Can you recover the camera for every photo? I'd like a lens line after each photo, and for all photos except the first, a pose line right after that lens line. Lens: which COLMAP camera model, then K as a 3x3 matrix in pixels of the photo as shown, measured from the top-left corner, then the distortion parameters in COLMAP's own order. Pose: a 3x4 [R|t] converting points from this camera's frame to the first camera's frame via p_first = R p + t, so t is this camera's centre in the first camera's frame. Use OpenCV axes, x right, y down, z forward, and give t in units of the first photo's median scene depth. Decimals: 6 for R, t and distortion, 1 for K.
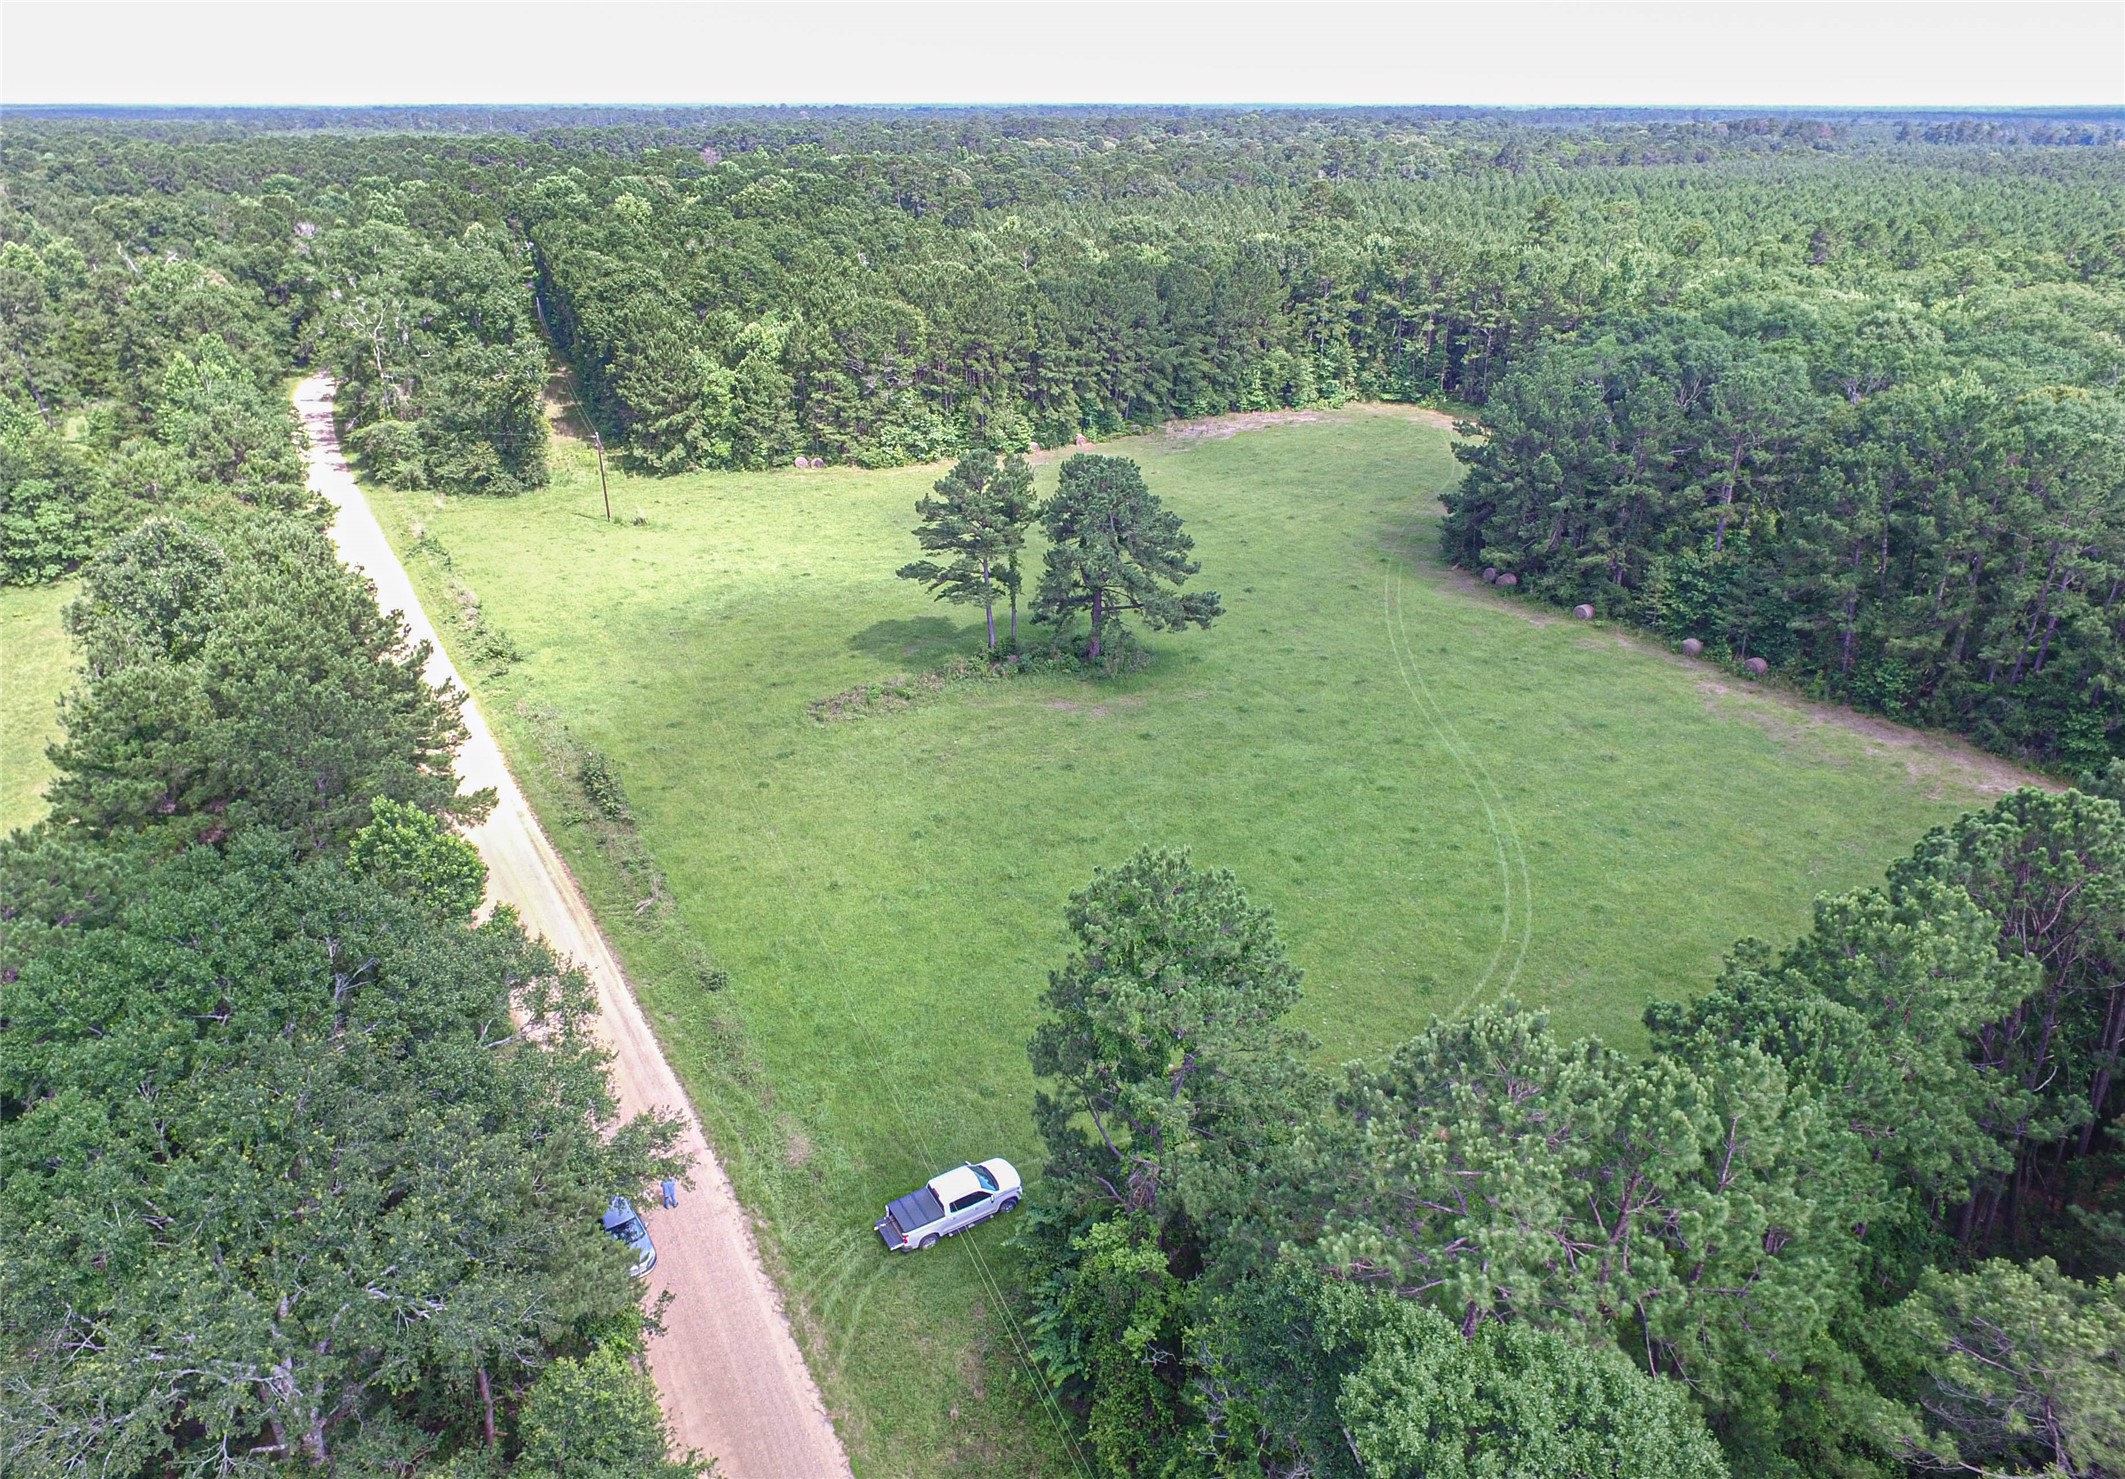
lens RADIAL K [[1344.7, 0, 1008.9], [0, 1344.7, 635.2], [0, 0, 1]] dist [0.004393, 0.000316]
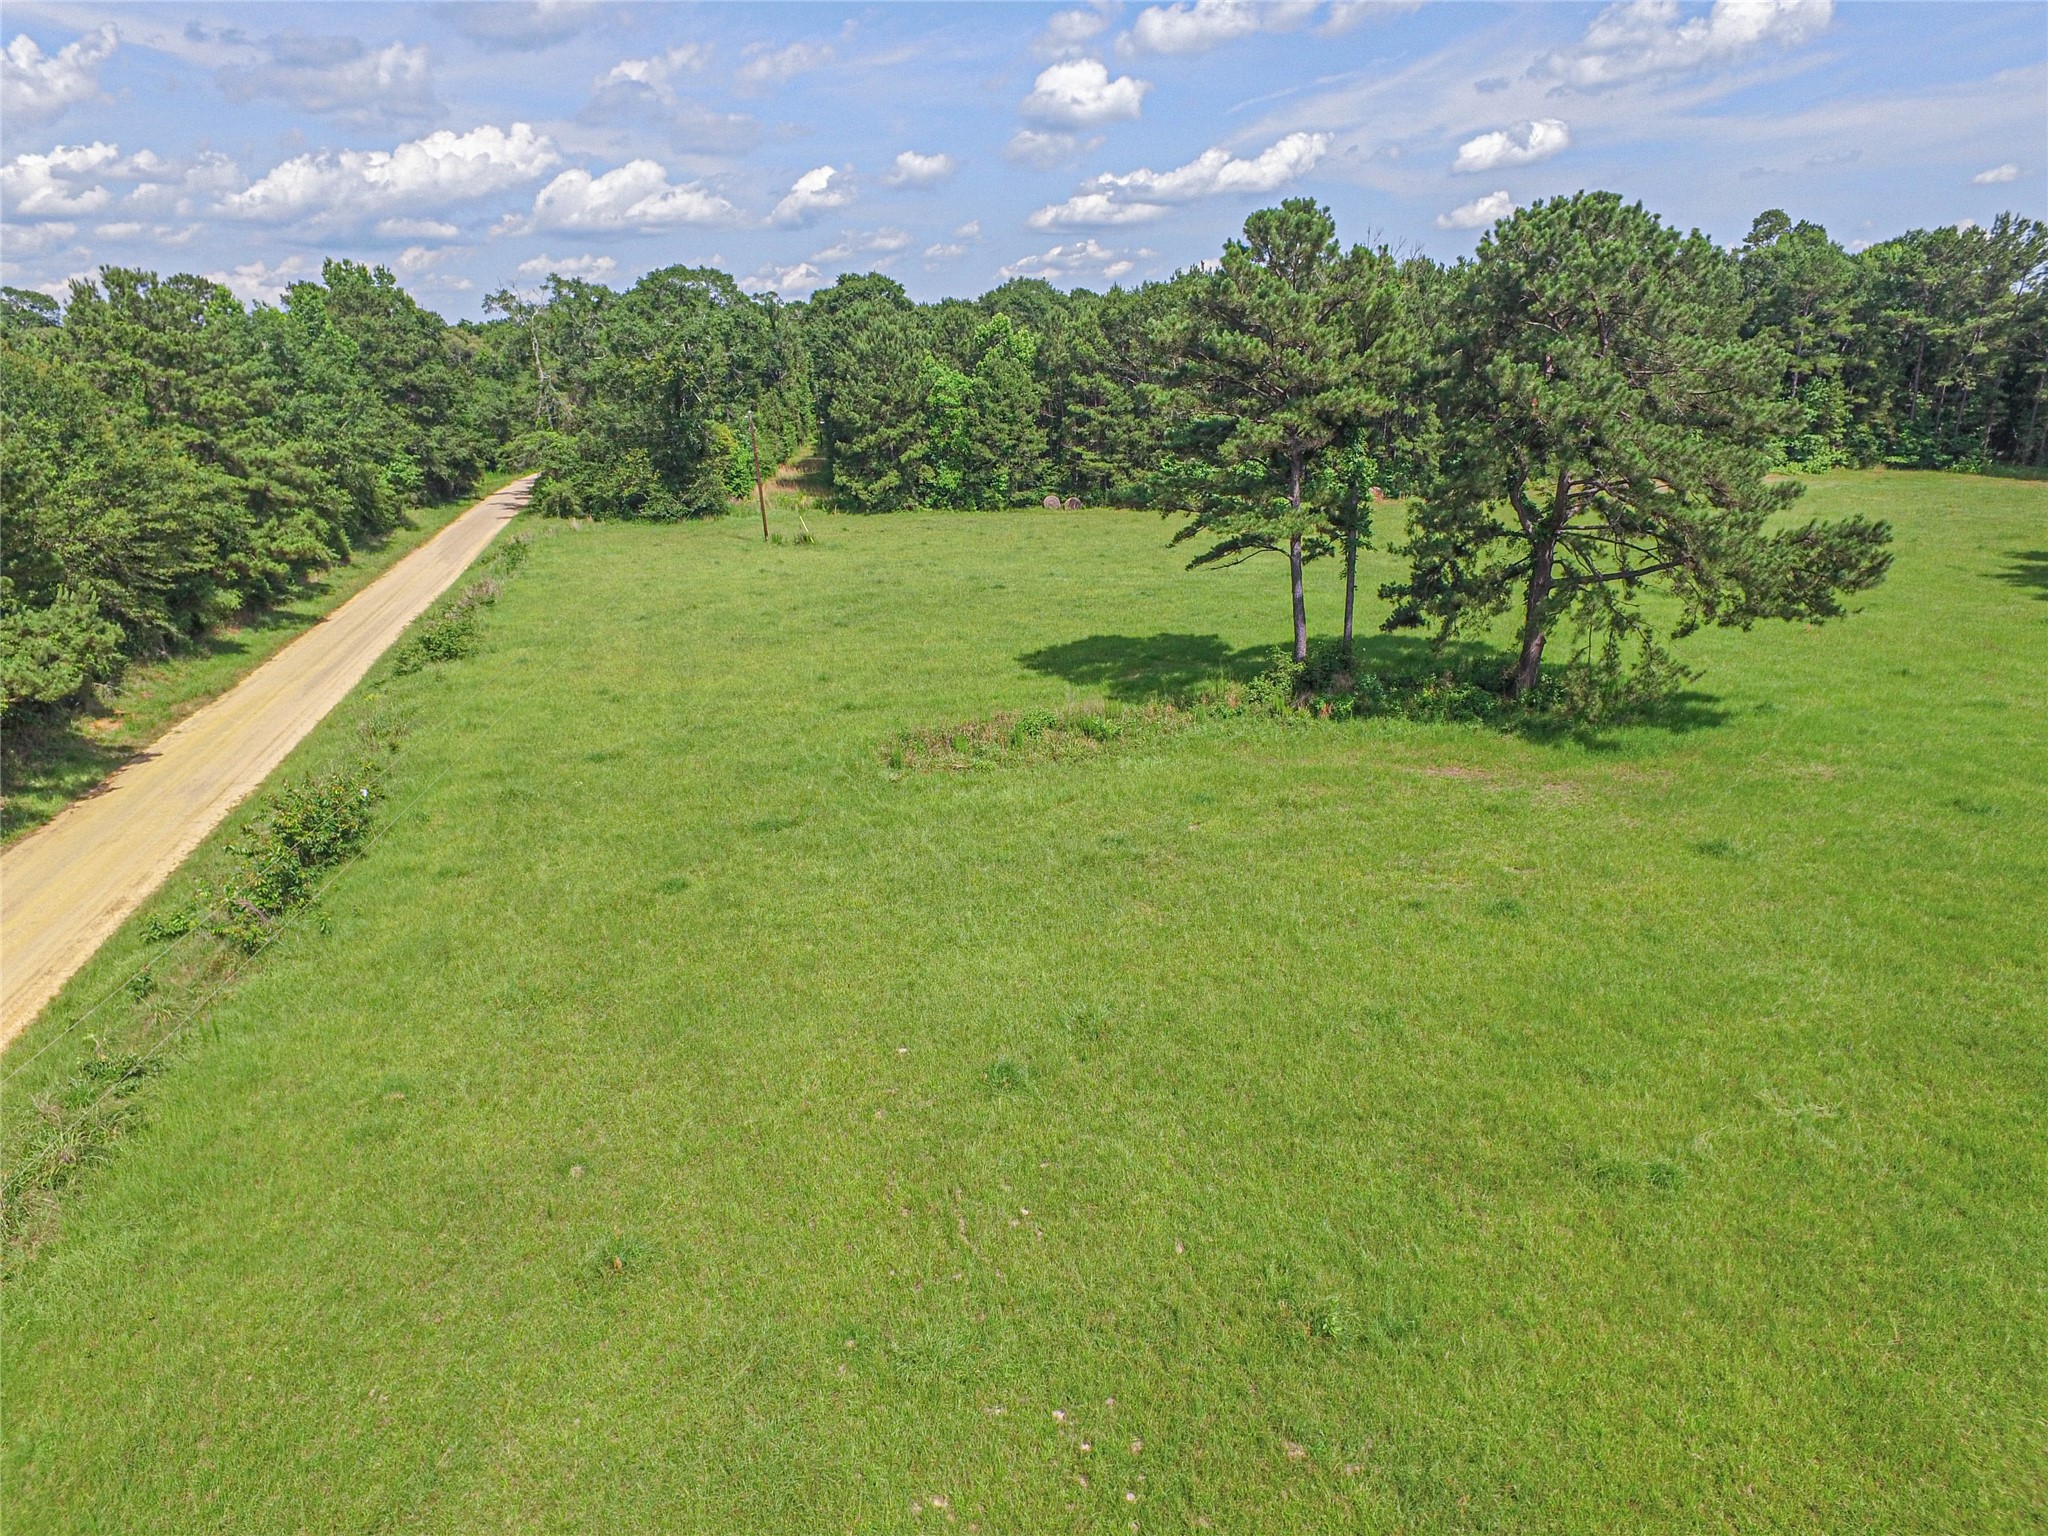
lens RADIAL K [[1190.4, 0, 1024.0], [0, 1190.4, 768.0], [0, 0, 1]] dist [-0.001032, 0.004078]
pose [[0.969194, 0.055332, -0.240004, -0.002436], [-0.065752, 0.997200, -0.035622, 0.044434], [0.237361, 0.050305, 0.970118, 0.369475]]
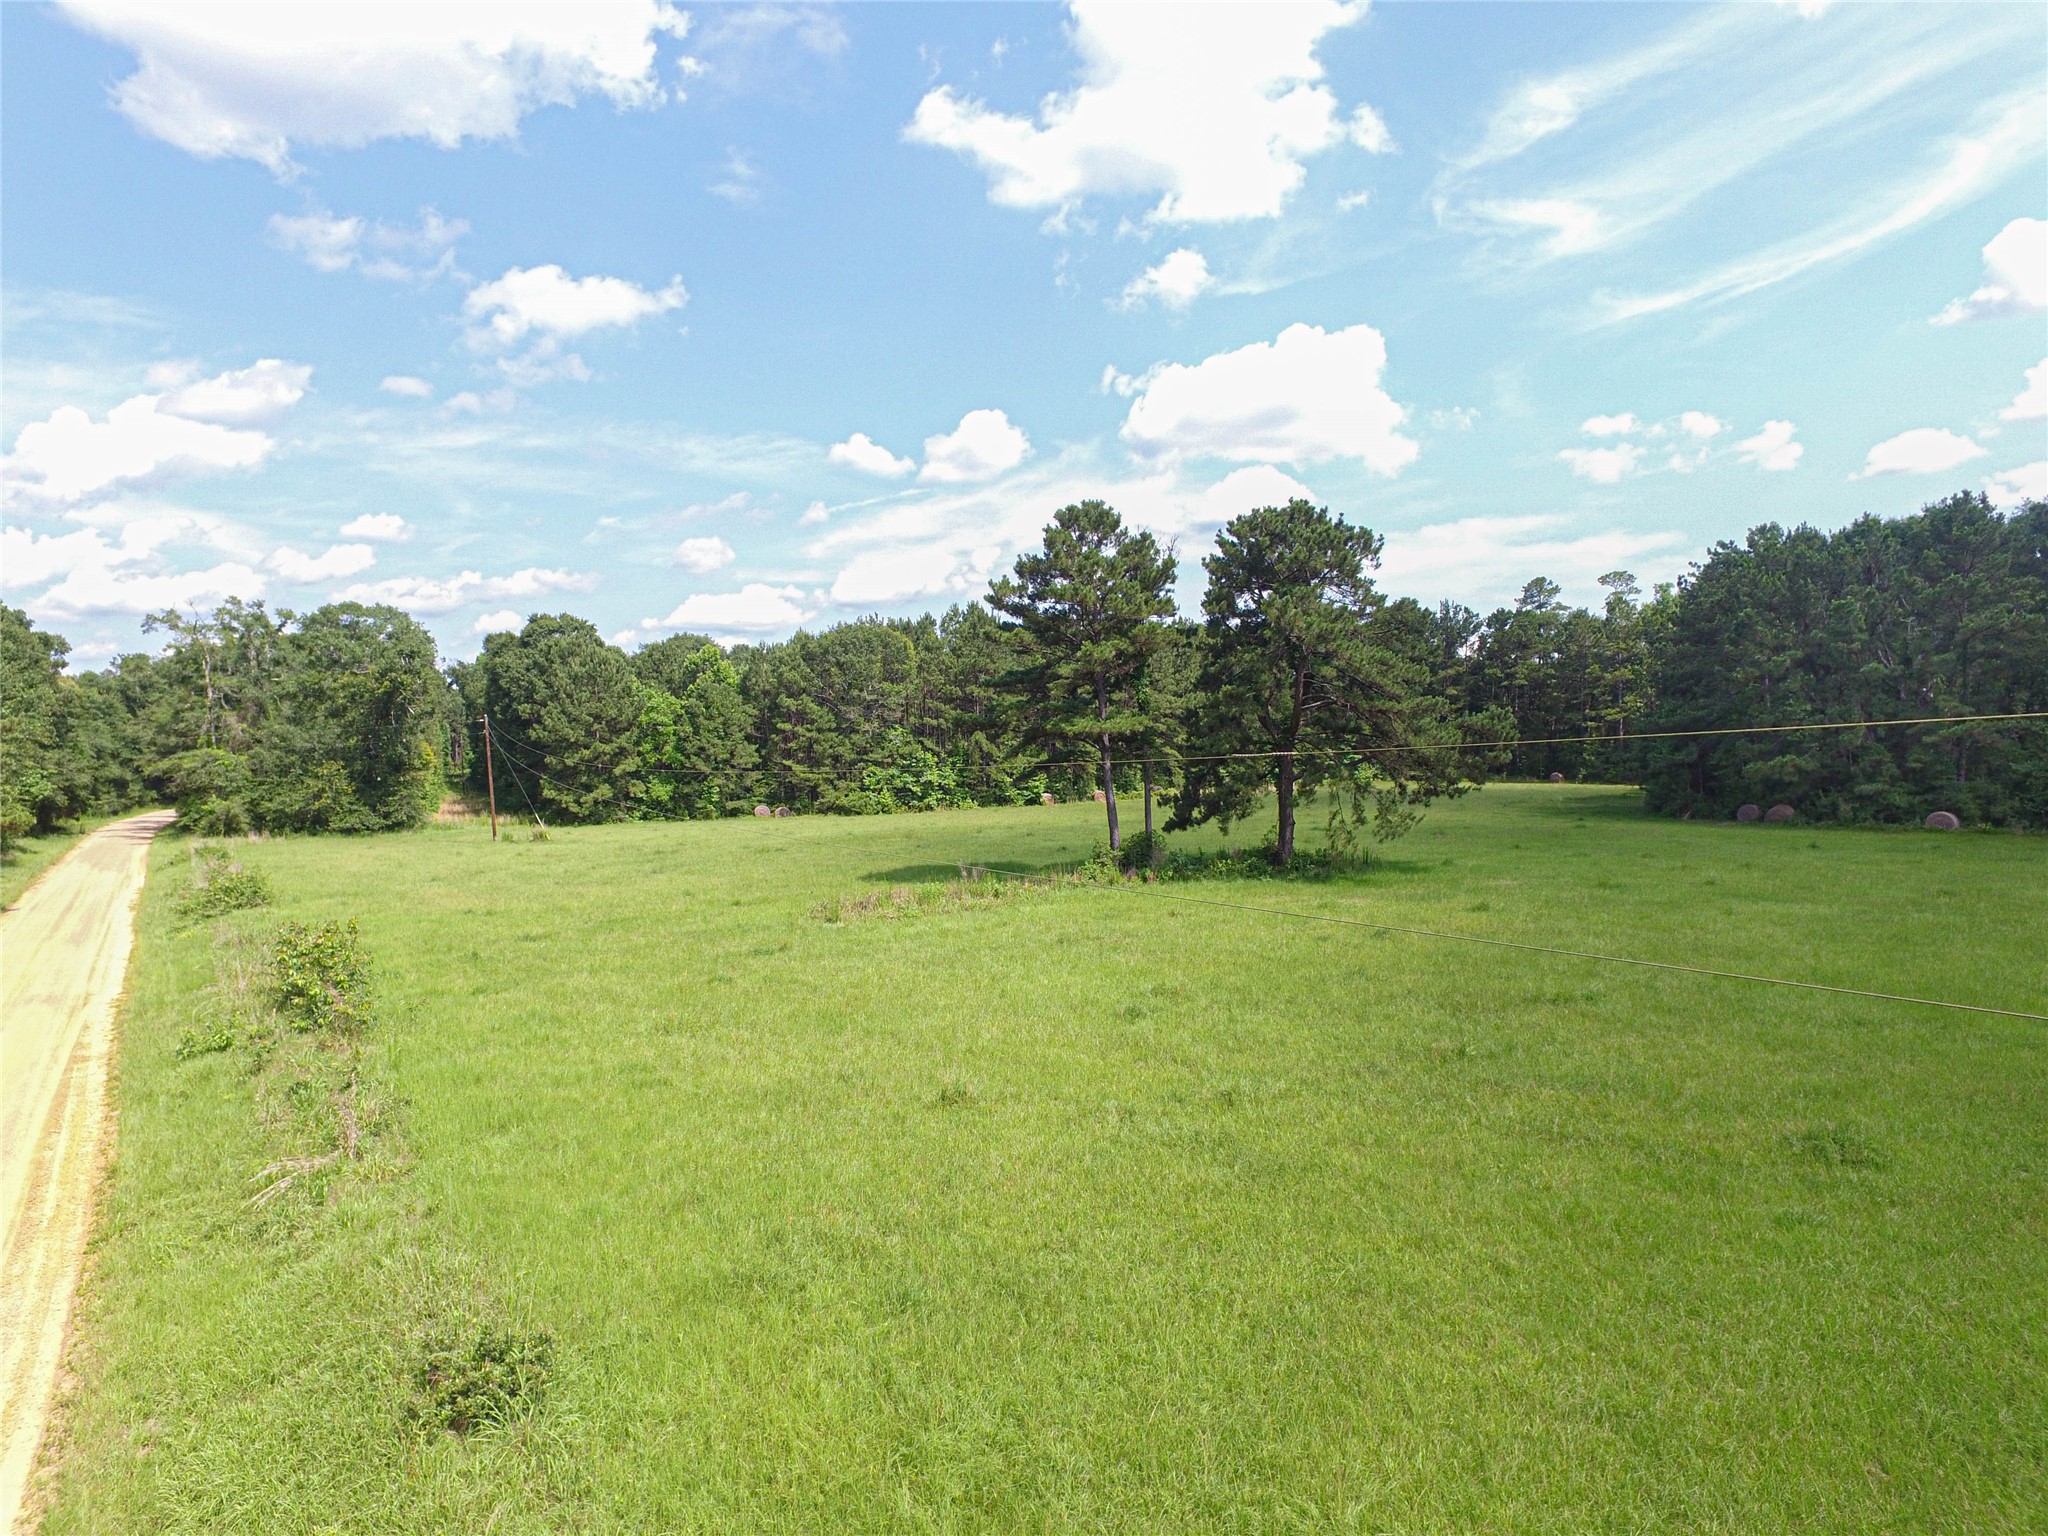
lens RADIAL K [[1190.4, 0, 1024.0], [0, 1190.4, 768.0], [0, 0, 1]] dist [-0.001032, 0.004078]
pose [[0.995701, -0.028689, 0.088071, -0.063300], [0.057218, 0.938226, -0.341261, 0.097699], [-0.072841, 0.344833, 0.935834, 0.330605]]
